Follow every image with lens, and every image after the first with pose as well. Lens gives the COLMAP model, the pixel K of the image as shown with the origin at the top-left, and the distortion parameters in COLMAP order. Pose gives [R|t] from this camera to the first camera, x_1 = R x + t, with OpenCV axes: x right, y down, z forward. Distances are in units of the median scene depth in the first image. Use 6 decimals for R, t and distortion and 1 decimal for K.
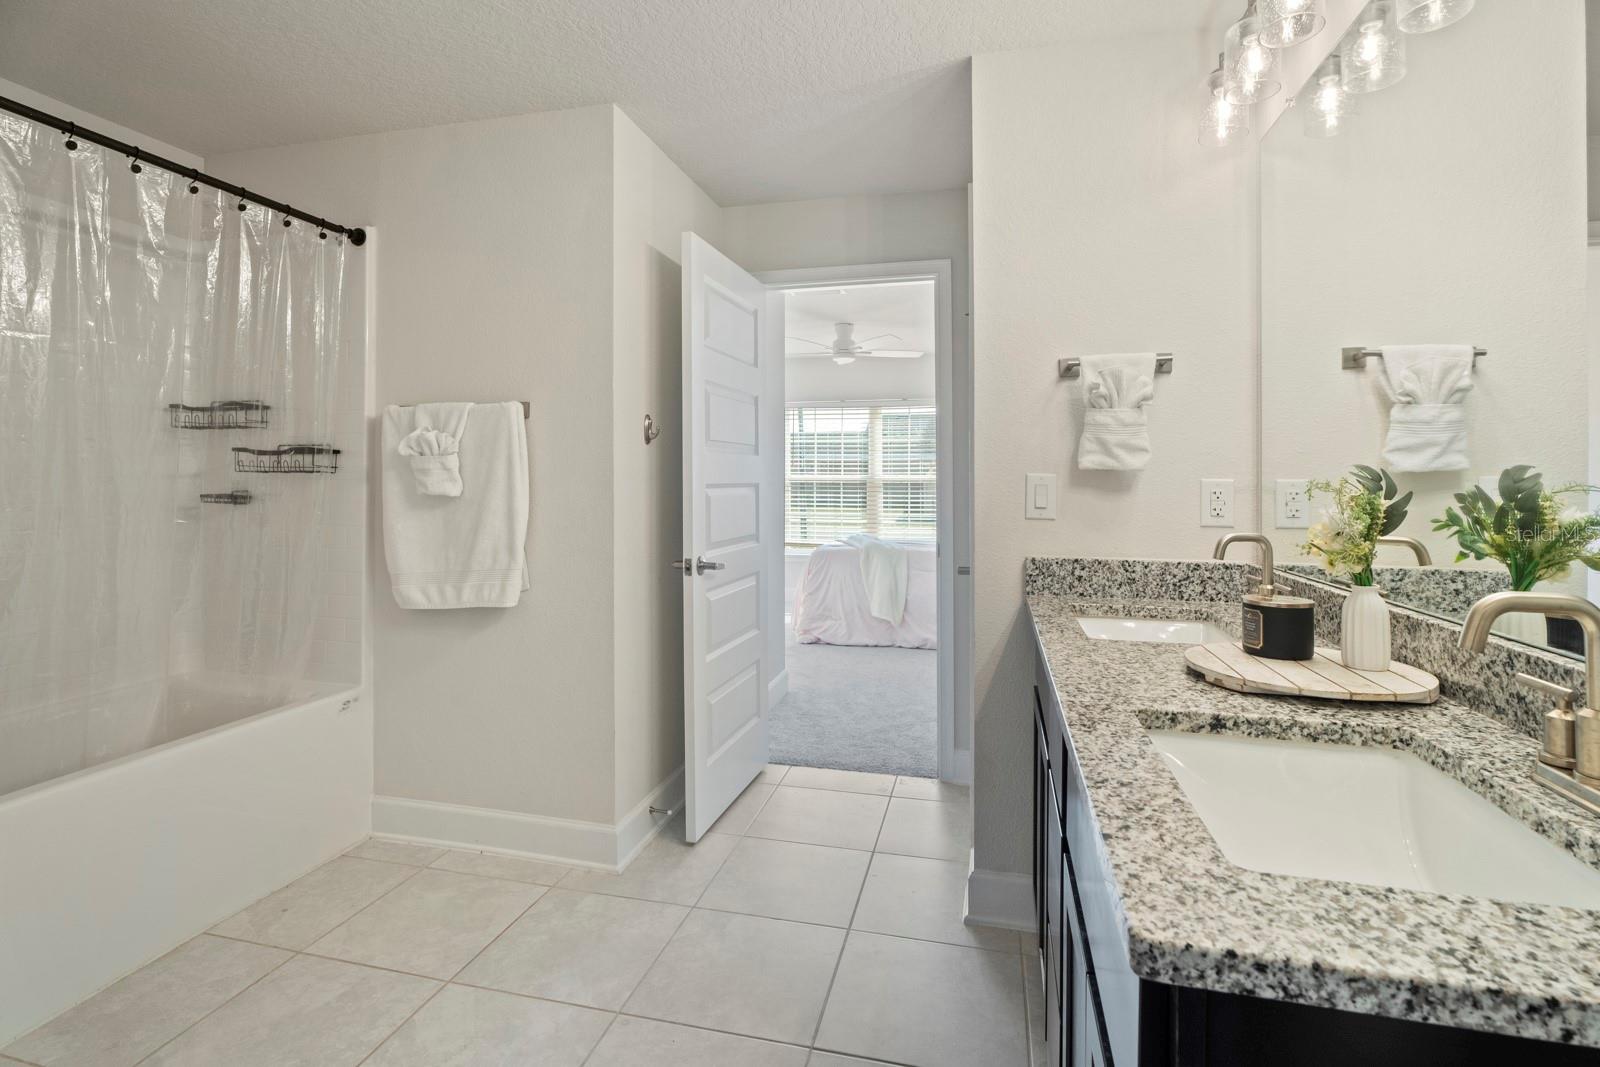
lens RADIAL K [[769.4, 0, 792.8], [0, 769.4, 488.7], [0, 0, 1]] dist [-0.010823, 0.000624]
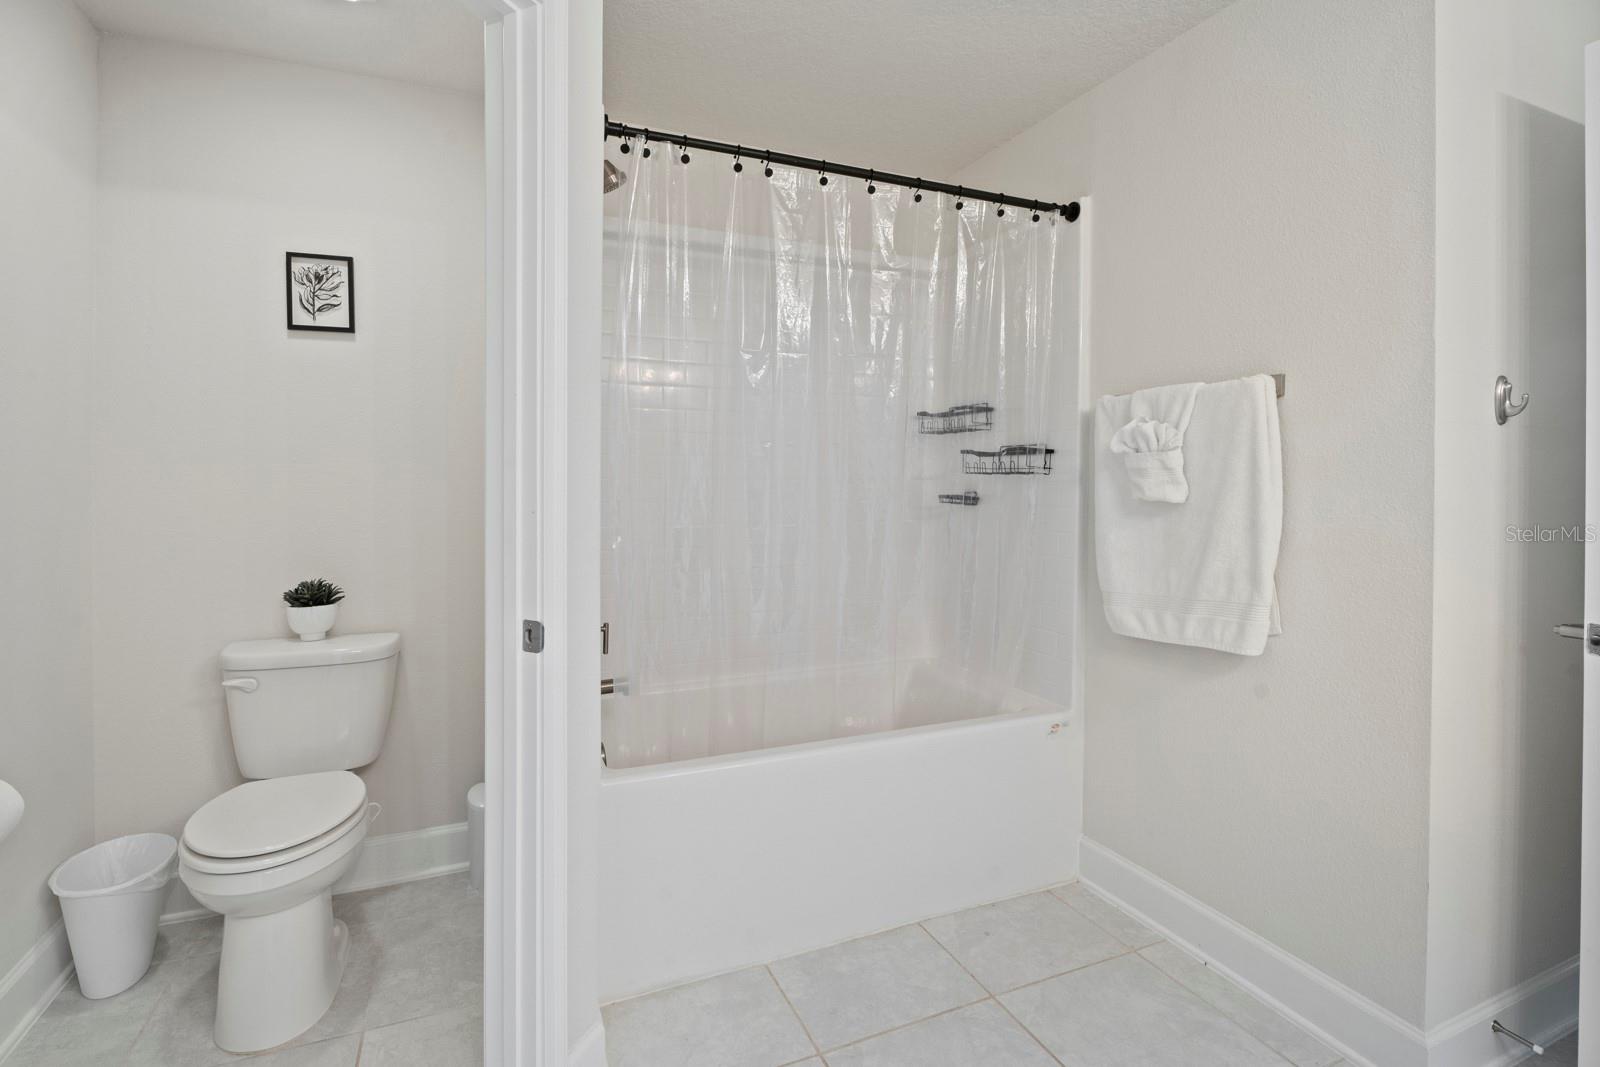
lens RADIAL K [[769.4, 0, 792.8], [0, 769.4, 488.7], [0, 0, 1]] dist [-0.010823, 0.000624]
pose [[0.622283, 0.008746, -0.782743, -0.067816], [-0.009990, 0.999945, 0.003231, -0.003281], [0.782728, 0.005809, 0.622336, 0.196057]]
